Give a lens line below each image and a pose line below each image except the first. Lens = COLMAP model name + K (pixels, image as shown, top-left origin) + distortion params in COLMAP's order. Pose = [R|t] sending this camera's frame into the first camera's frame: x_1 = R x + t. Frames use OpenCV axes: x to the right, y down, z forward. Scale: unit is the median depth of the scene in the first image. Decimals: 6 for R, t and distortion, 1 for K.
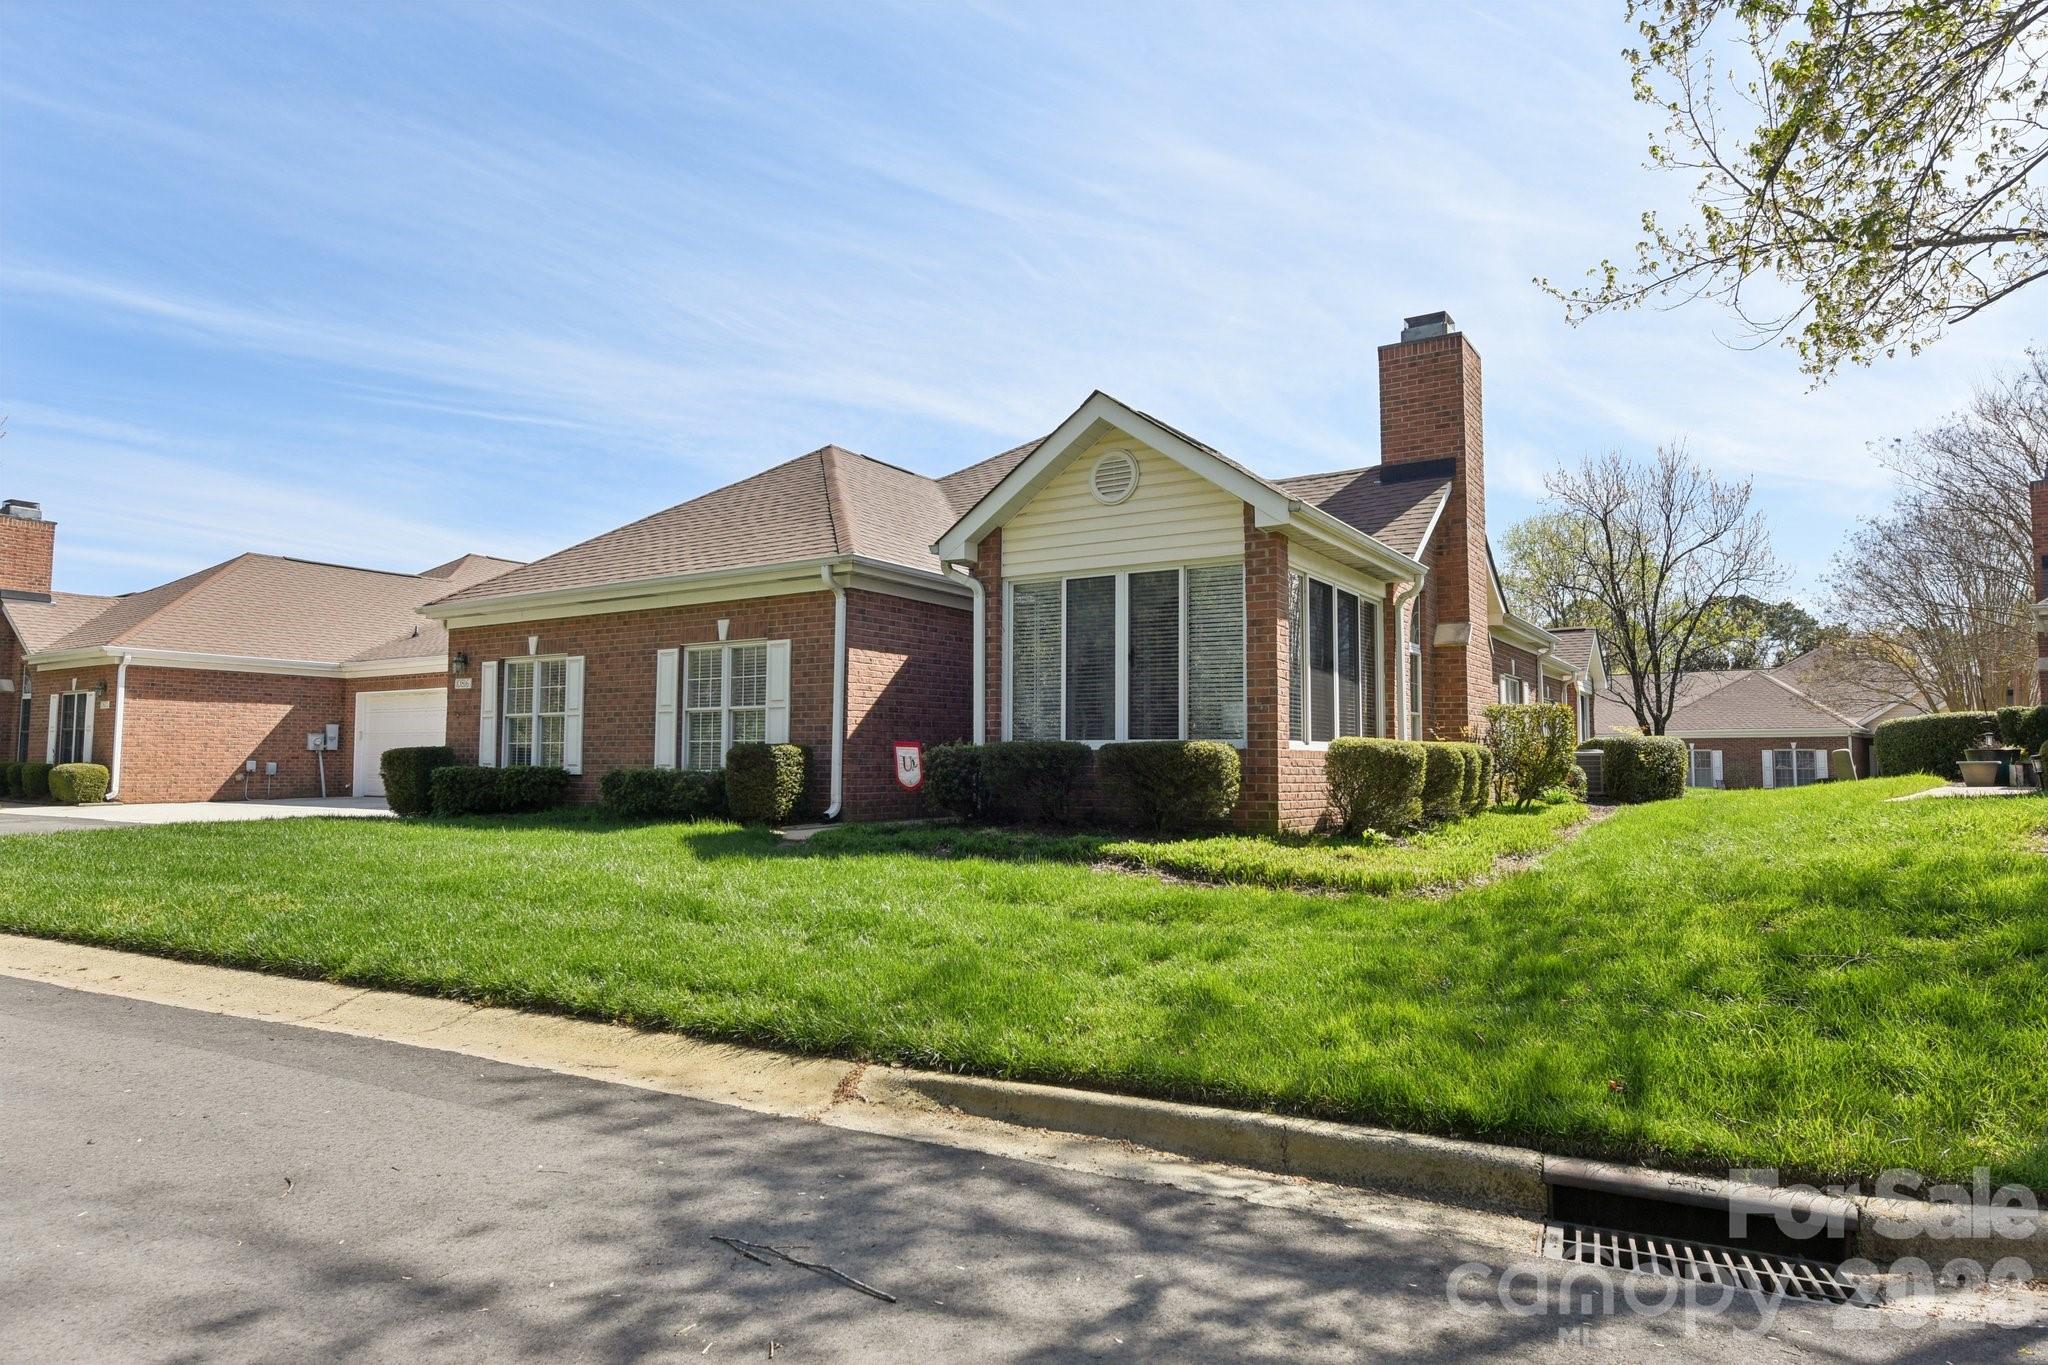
lens RADIAL K [[1229.4, 0, 1024.0], [0, 1229.4, 682.5], [0, 0, 1]] dist [0.004966, 0.000180]
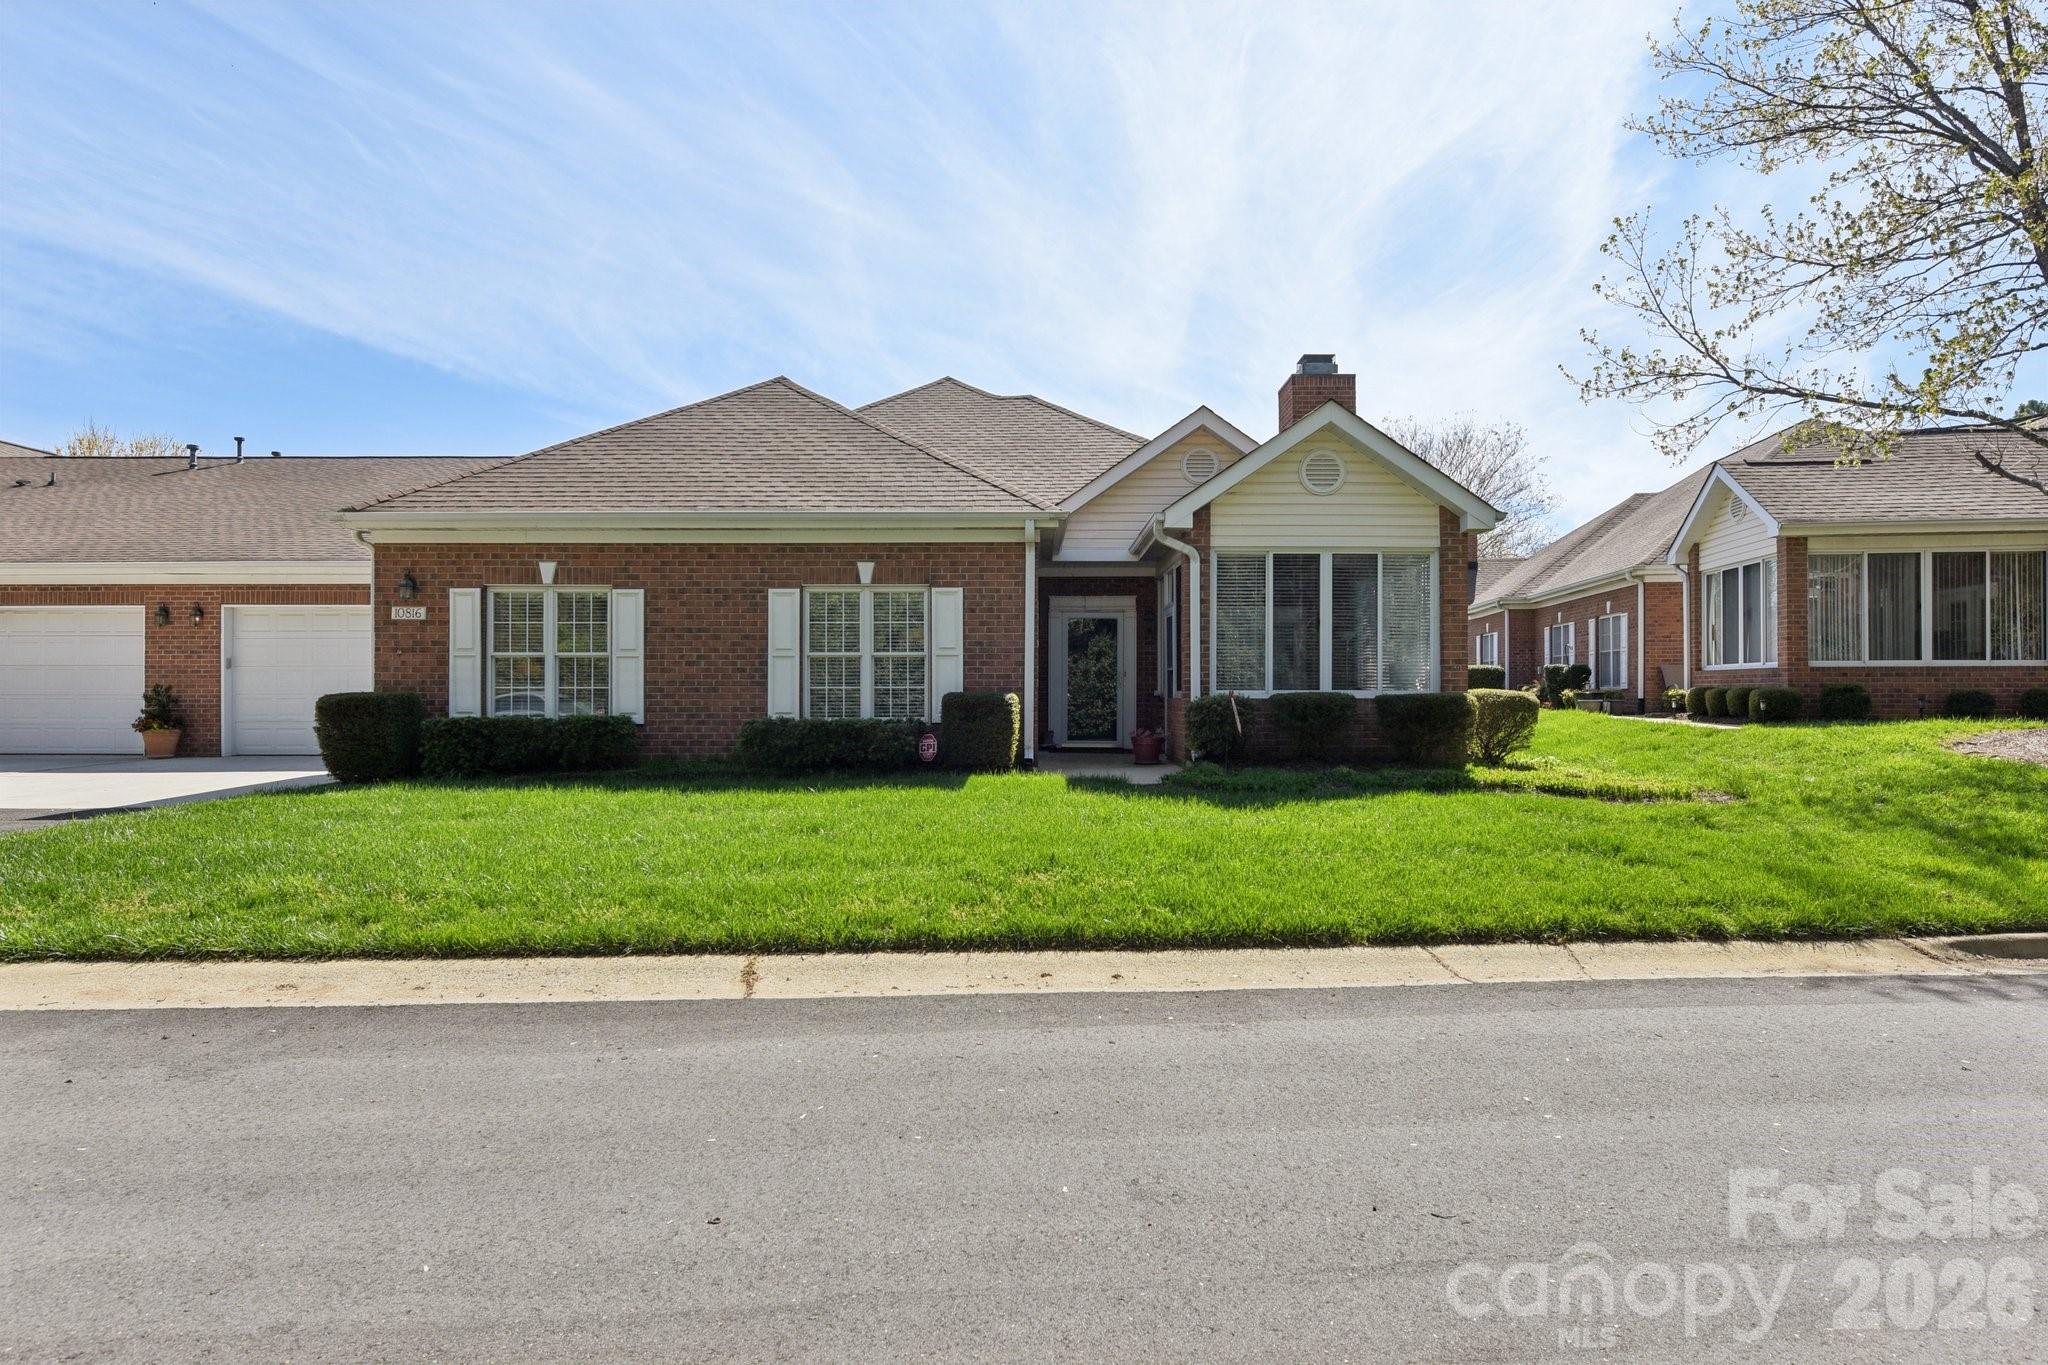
lens RADIAL K [[1132.1, 0, 1024.0], [0, 1132.1, 682.5], [0, 0, 1]] dist [0.015979, 0.000010]
pose [[0.828675, 0.002466, 0.559724, -0.640098], [-0.034053, 0.998360, 0.046018, -0.001952], [-0.558693, -0.057194, 0.827400, 0.188124]]
